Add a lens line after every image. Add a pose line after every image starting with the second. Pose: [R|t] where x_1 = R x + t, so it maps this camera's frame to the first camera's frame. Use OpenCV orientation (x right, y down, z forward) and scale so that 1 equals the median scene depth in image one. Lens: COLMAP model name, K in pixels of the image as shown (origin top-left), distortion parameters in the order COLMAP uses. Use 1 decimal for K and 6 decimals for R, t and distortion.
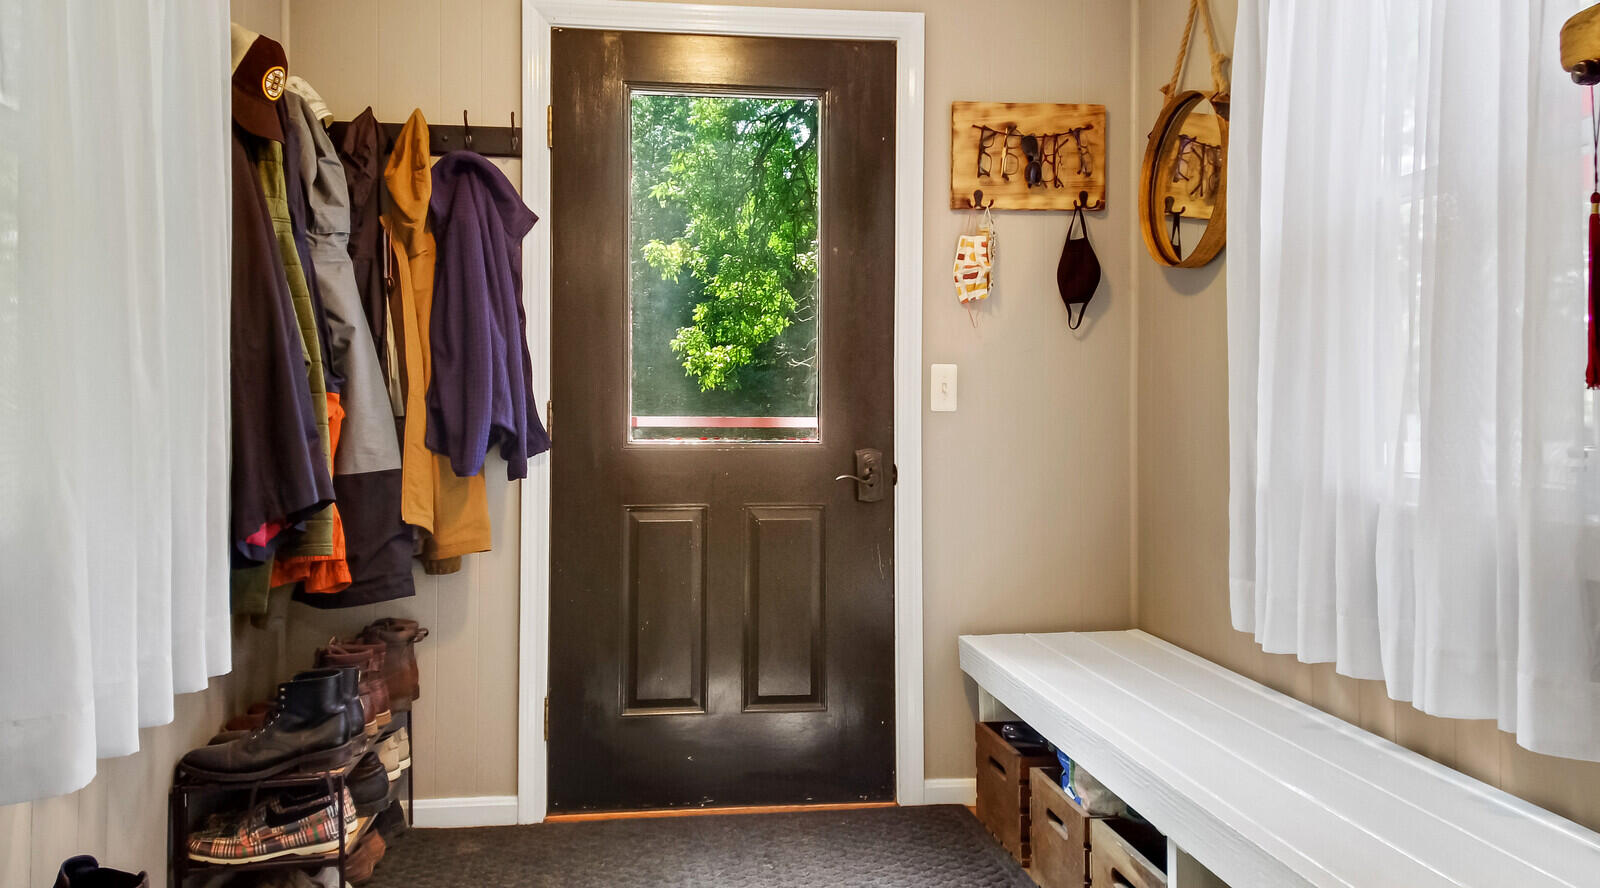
lens RADIAL K [[1107.7, 0, 798.8], [0, 1107.7, 448.1], [0, 0, 1]] dist [-0.000155, -0.004987]
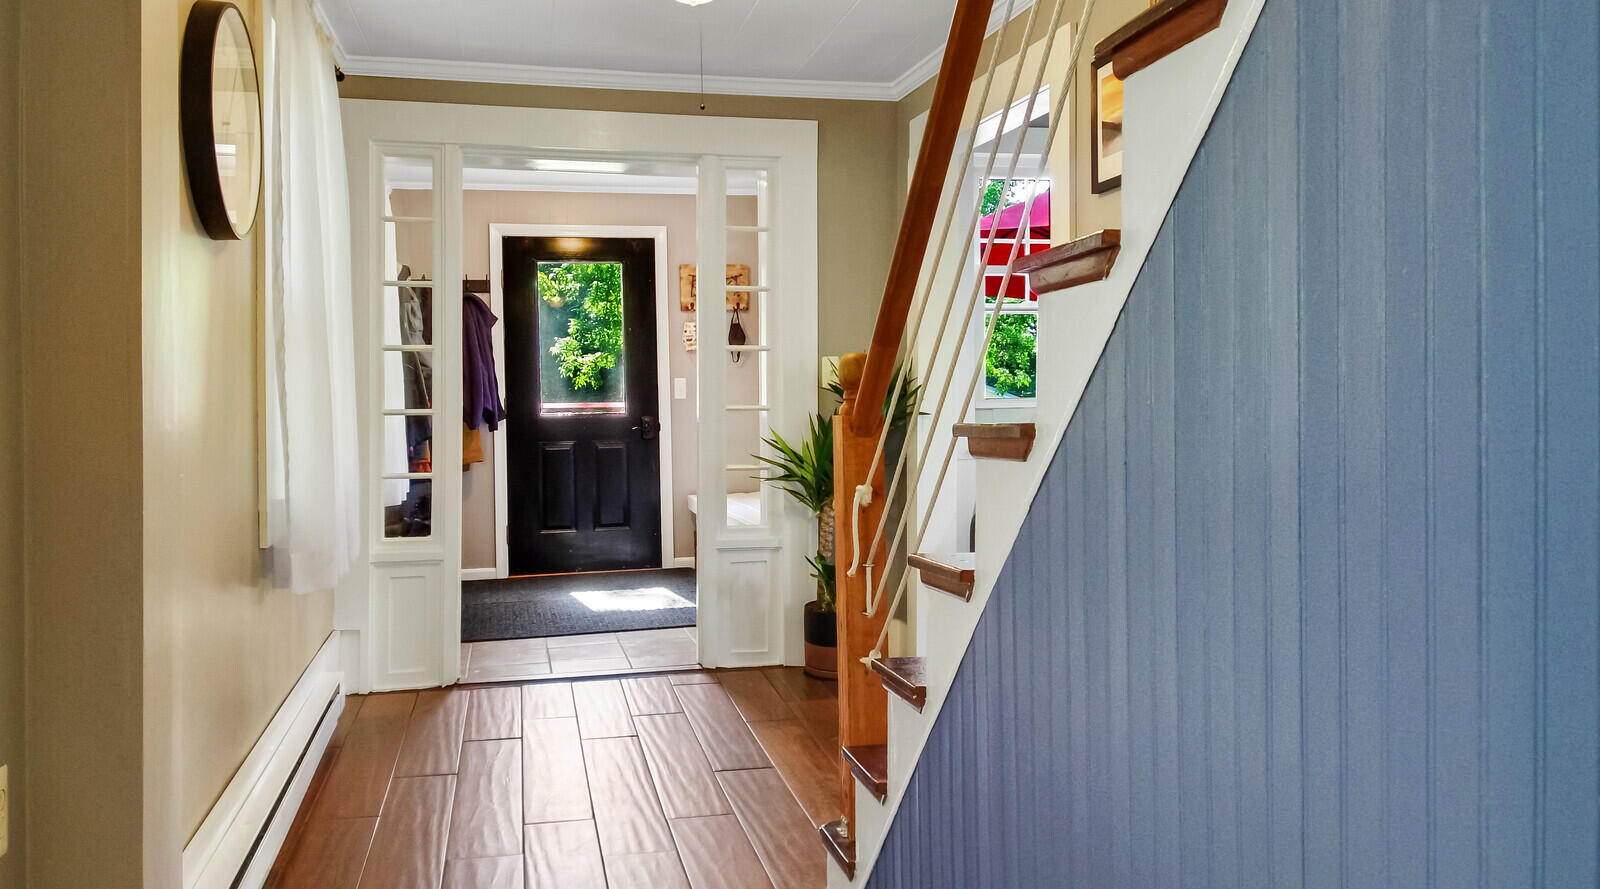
lens RADIAL K [[1107.7, 0, 802.9], [0, 1107.7, 434.9], [0, 0, 1]] dist [-0.000155, -0.004987]
pose [[0.993590, -0.024335, 0.110398, 0.131250], [0.024826, 0.999687, -0.003079, 0.055648], [-0.110288, 0.005800, 0.993883, -1.324874]]
